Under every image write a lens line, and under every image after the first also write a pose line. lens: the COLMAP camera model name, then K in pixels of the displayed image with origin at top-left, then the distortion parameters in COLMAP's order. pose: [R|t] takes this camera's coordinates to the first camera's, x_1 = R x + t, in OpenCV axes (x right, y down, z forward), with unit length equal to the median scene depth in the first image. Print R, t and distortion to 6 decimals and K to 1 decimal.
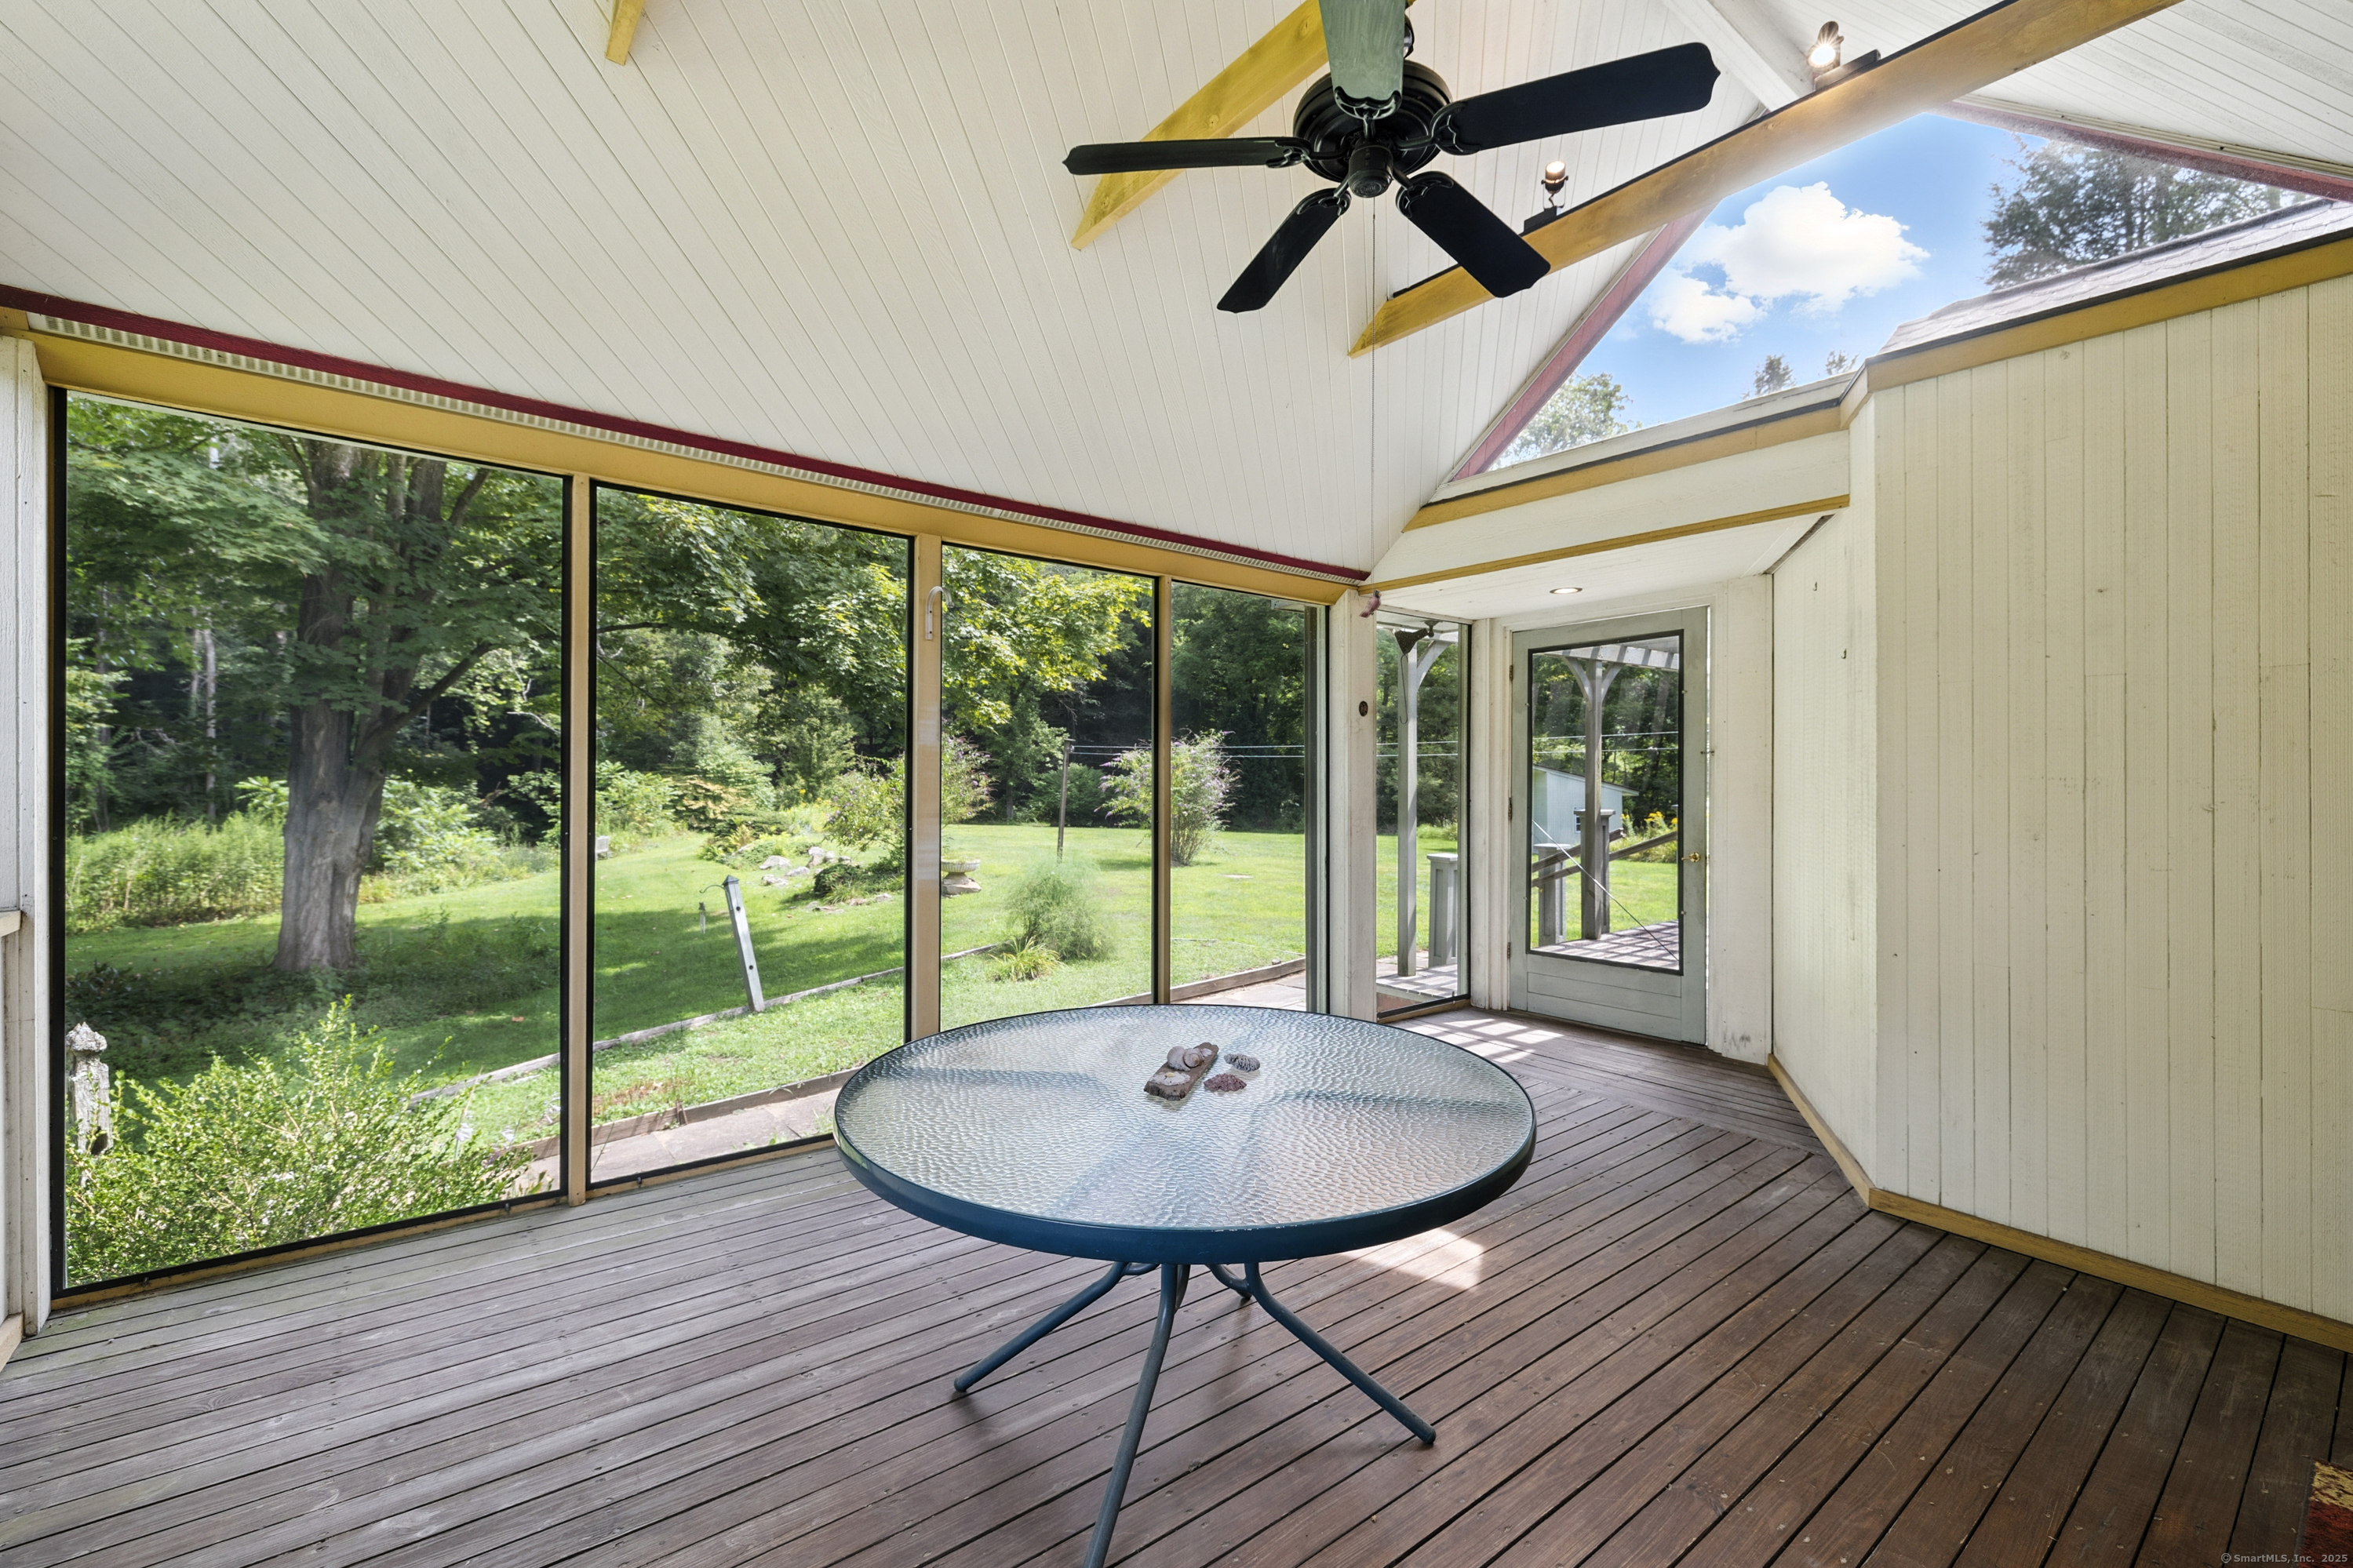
lens RADIAL K [[999.3, 0, 1181.8], [0, 999.3, 772.5], [0, 0, 1]] dist [-0.002316, -0.000142]
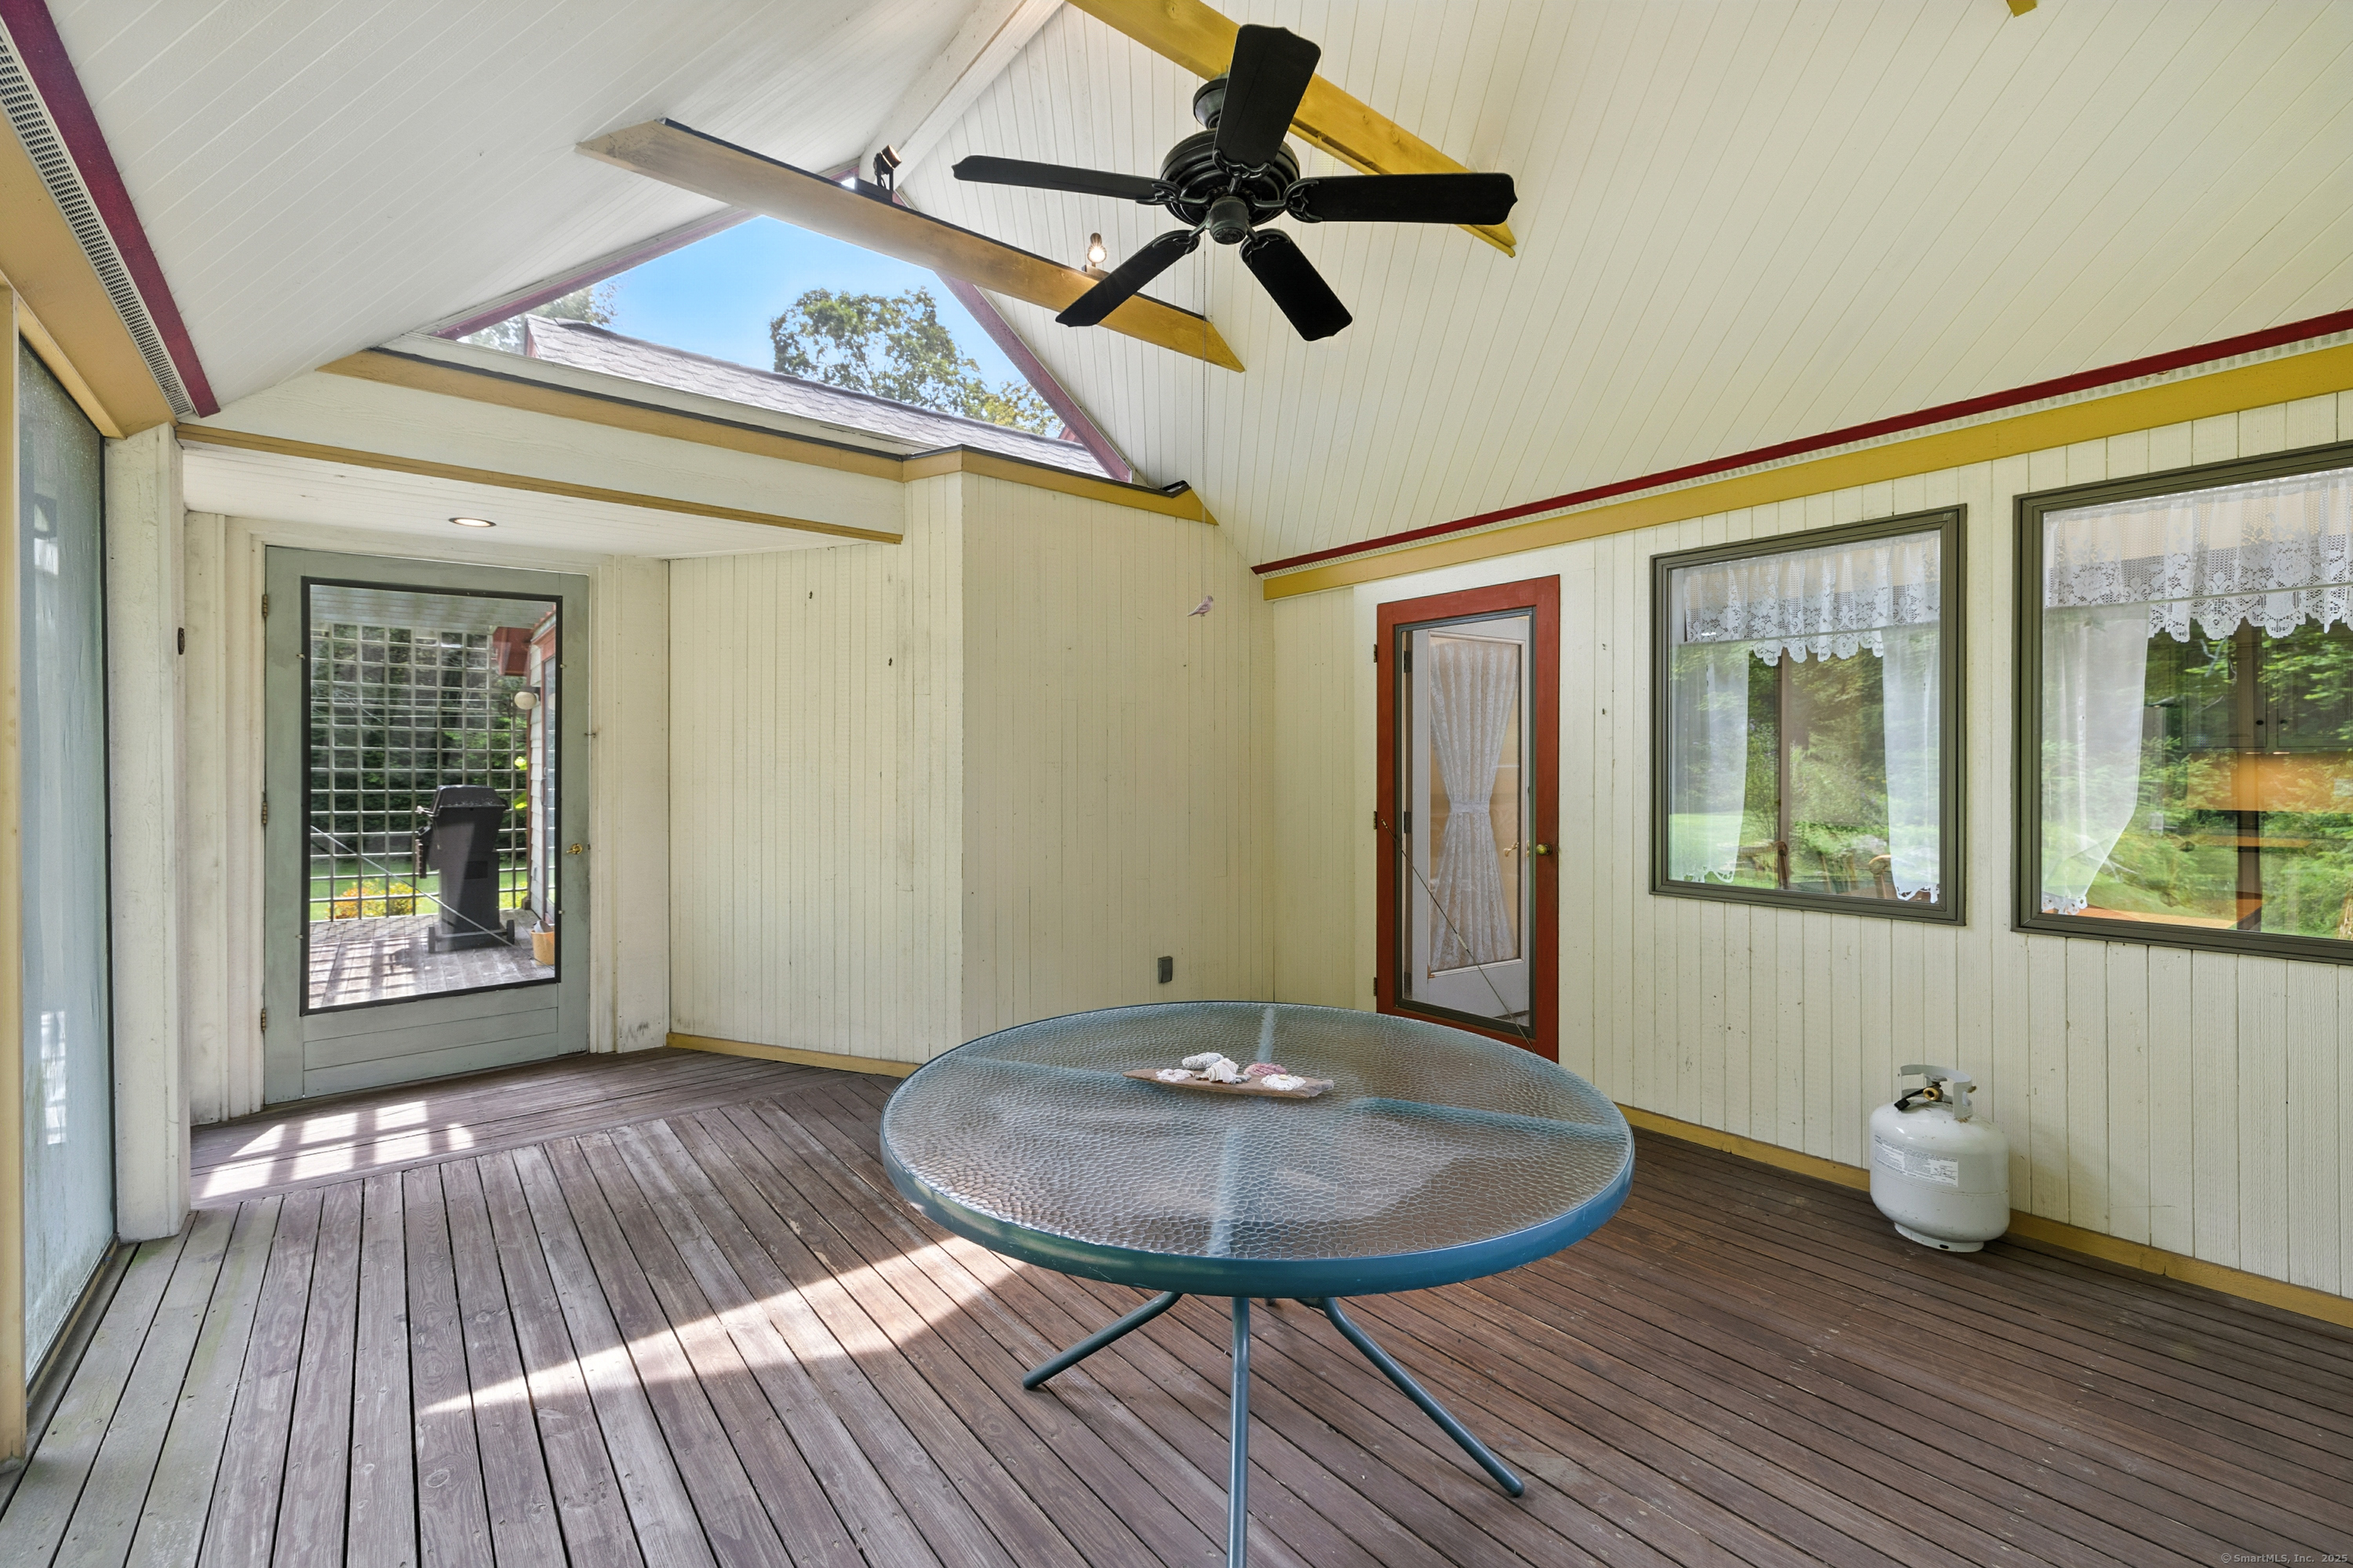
lens RADIAL K [[986.8, 0, 1172.9], [0, 986.8, 758.1], [0, 0, 1]] dist [-0.000487, 0.000038]
pose [[-0.001934, -0.001485, 0.999997, -0.424936], [-0.005482, 0.999984, 0.001475, -0.002598], [-0.999983, -0.005479, -0.001942, 0.497590]]
